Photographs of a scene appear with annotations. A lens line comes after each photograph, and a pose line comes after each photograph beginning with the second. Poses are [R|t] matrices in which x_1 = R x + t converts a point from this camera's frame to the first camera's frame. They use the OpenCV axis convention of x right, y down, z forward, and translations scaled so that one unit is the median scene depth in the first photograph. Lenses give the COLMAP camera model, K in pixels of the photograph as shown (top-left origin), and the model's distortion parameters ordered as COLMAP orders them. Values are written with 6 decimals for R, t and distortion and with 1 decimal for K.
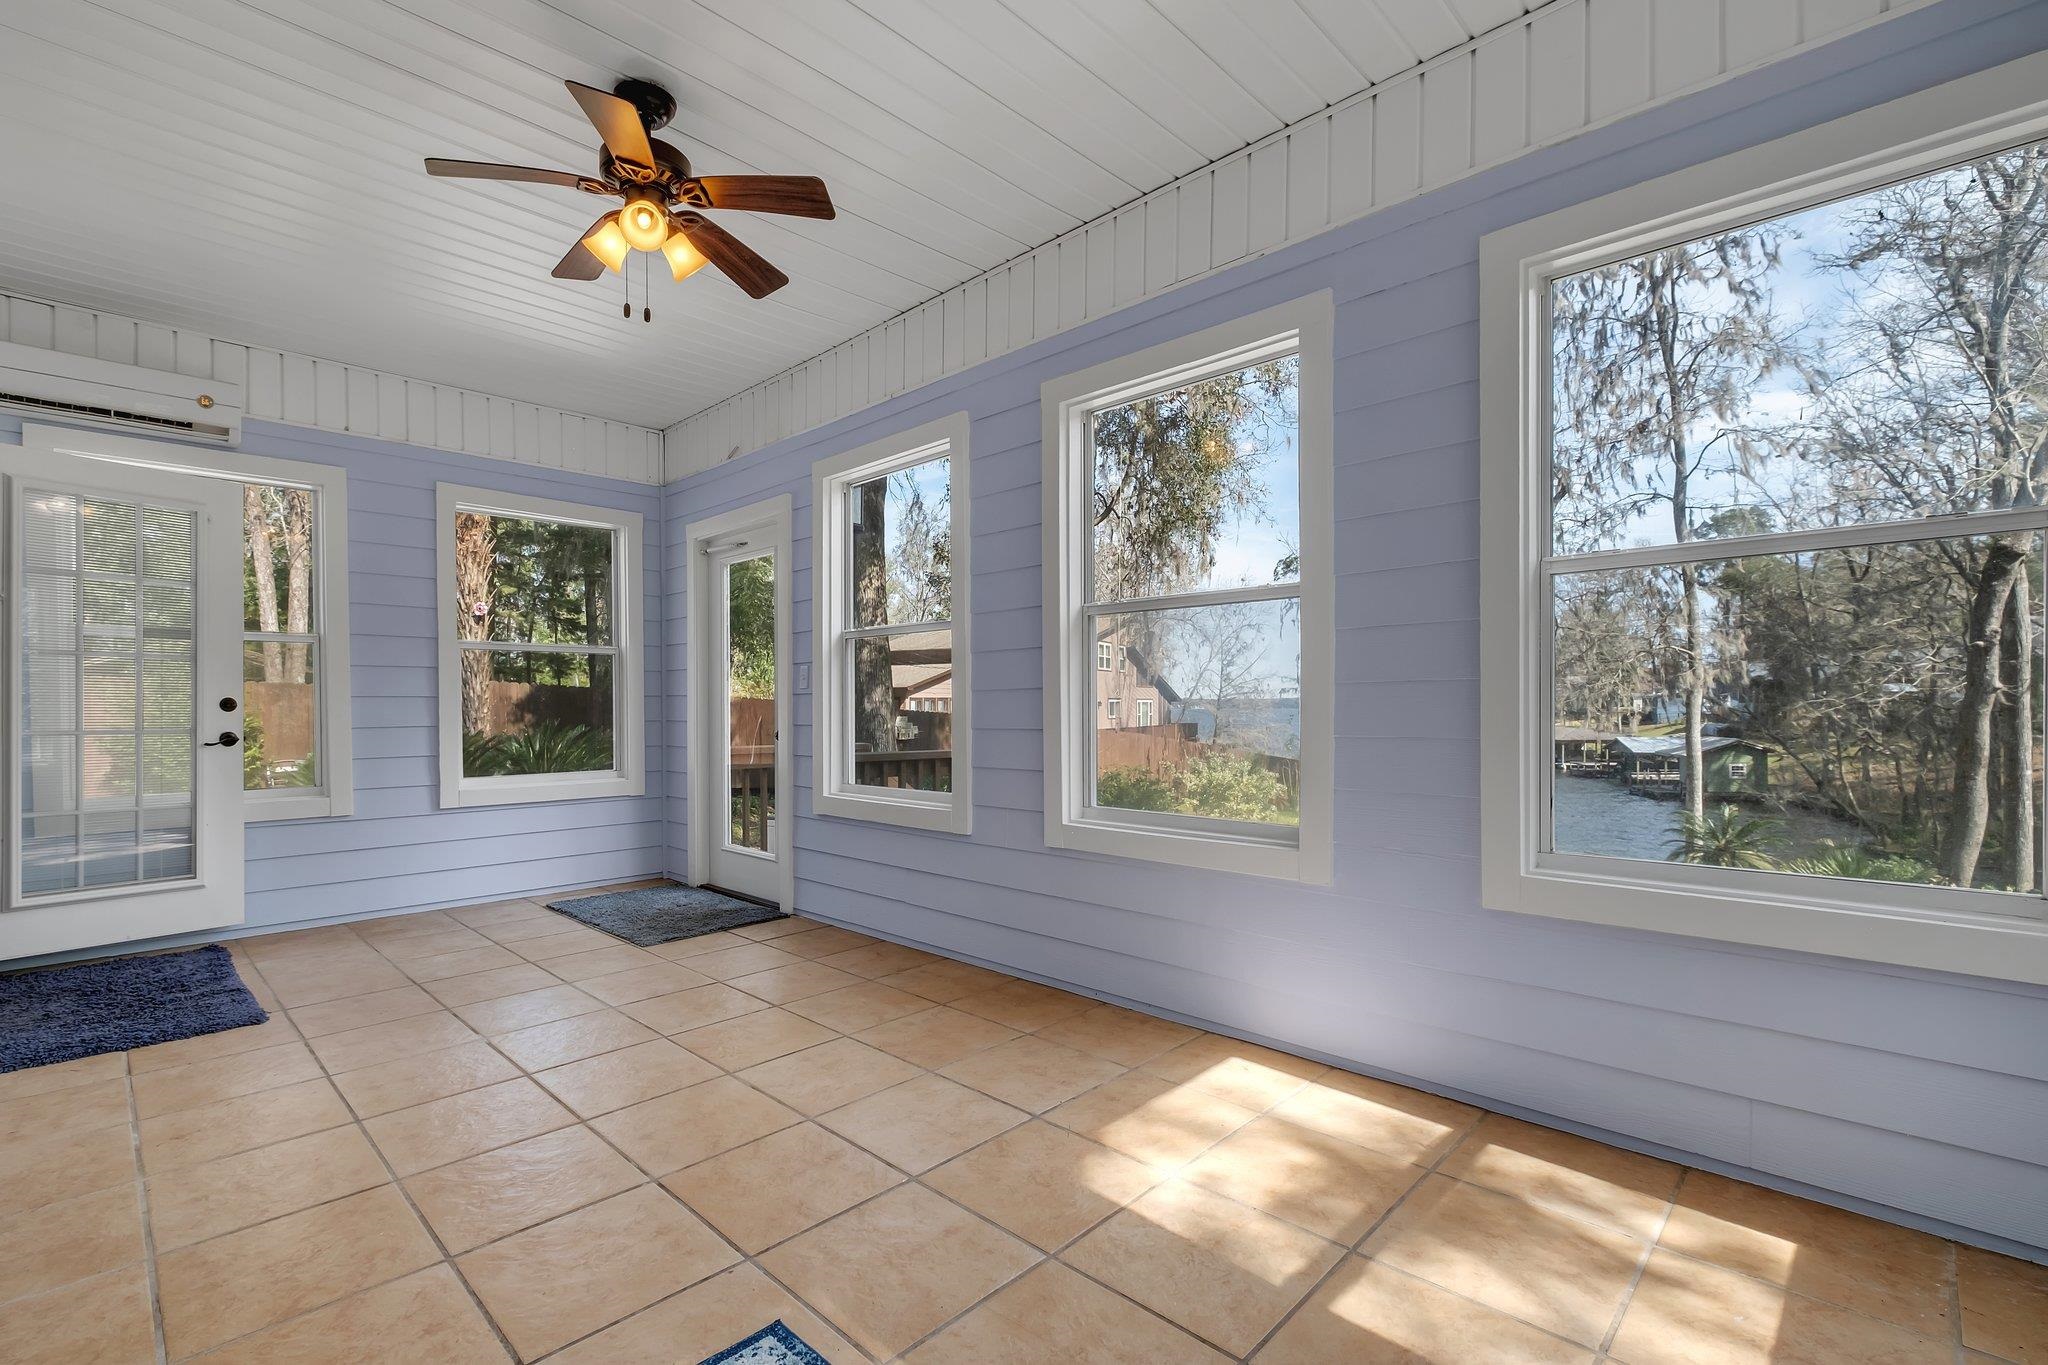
lens RADIAL K [[904.3, 0, 1007.7], [0, 904.3, 719.9], [0, 0, 1]] dist [-0.004625, -0.000376]
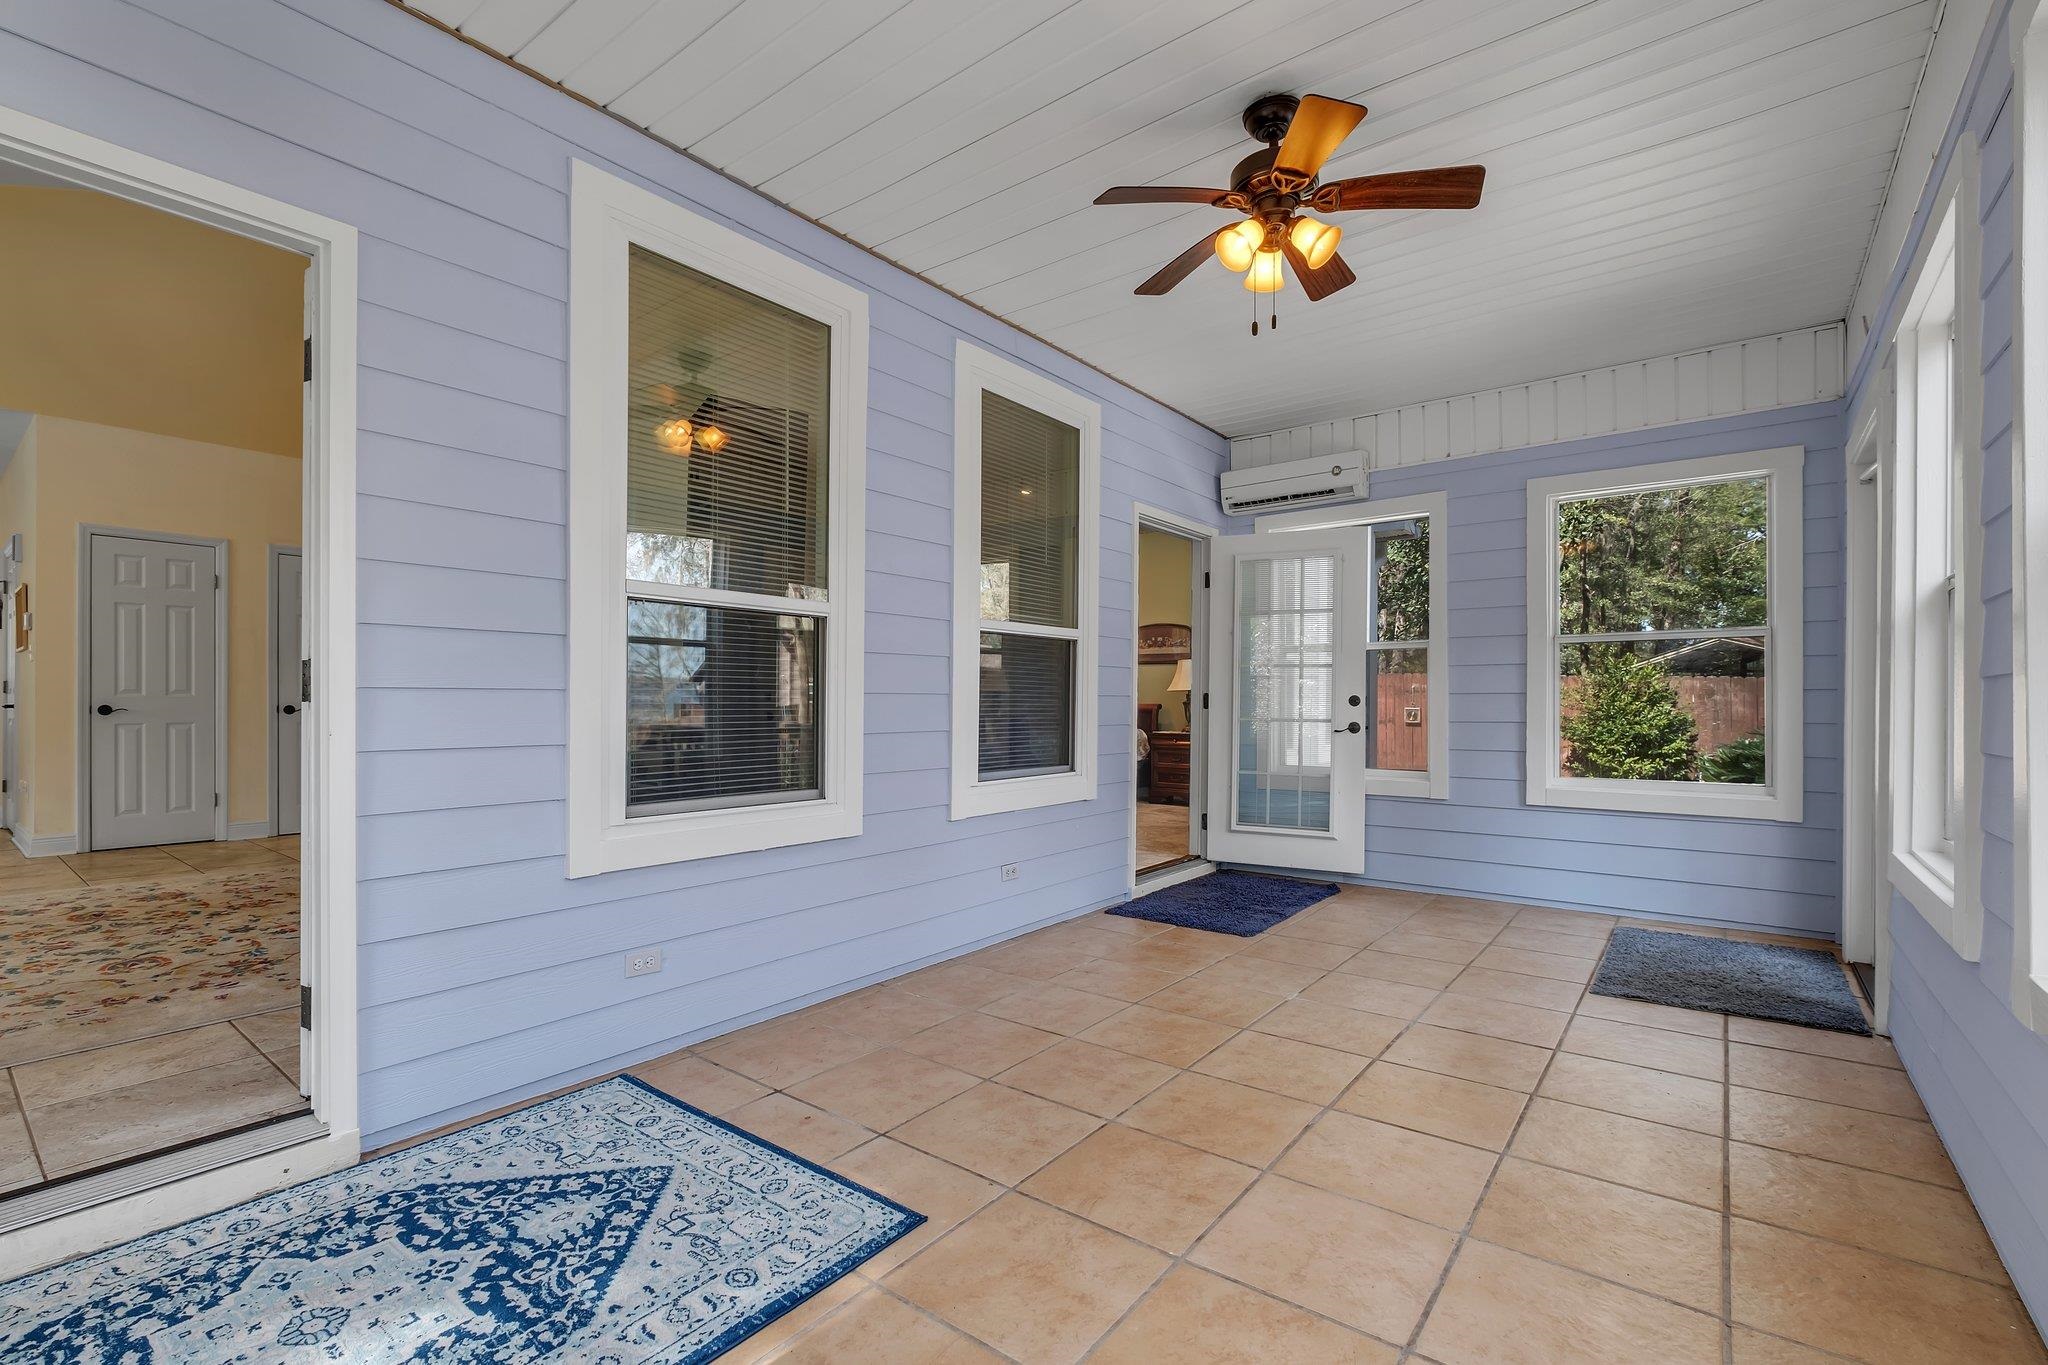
lens RADIAL K [[904.3, 0, 1007.7], [0, 904.3, 719.9], [0, 0, 1]] dist [-0.004625, -0.000376]
pose [[0.111909, 0.025453, -0.993392, 0.378759], [-0.015768, 0.999592, 0.023835, -0.013663], [0.993593, 0.012997, 0.112265, 0.384336]]
